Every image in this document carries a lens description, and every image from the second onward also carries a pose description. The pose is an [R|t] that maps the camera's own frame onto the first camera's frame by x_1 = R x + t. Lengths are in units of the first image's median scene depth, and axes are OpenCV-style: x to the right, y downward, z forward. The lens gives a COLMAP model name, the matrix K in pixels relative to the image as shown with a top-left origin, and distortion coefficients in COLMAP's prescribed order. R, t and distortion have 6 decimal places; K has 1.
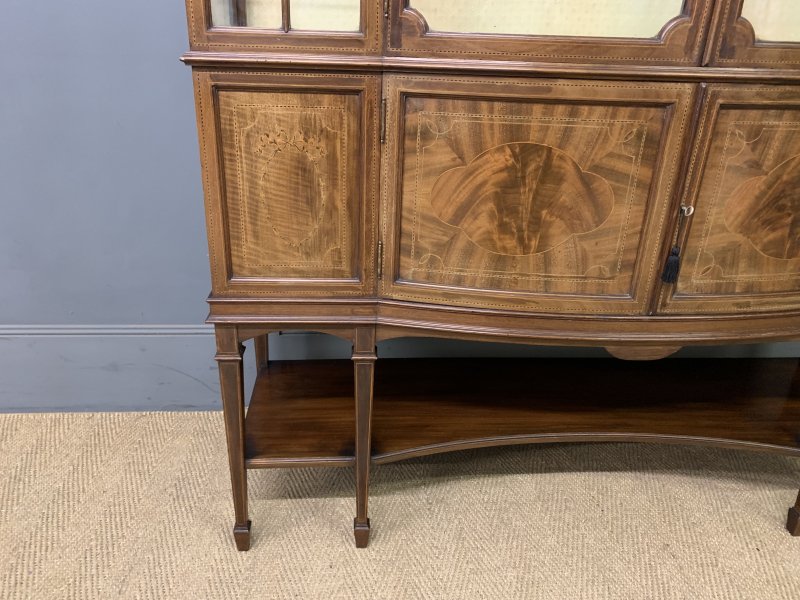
lens RADIAL K [[614.6, 0, 391.1], [0, 614.6, 293.1], [0, 0, 1]] dist [0.070256, -0.084712]
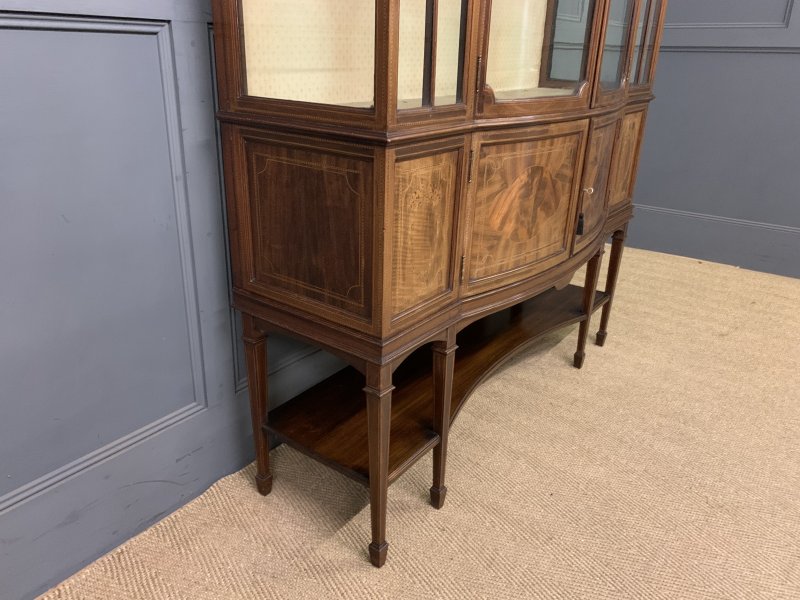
lens RADIAL K [[614.6, 0, 398.2], [0, 614.6, 299.2], [0, 0, 1]] dist [0.070256, -0.084712]
pose [[0.650799, -0.300767, 0.697137, -1.050018], [0.290280, 0.947000, 0.137580, -0.217480], [-0.701568, 0.112829, 0.703613, 0.184513]]
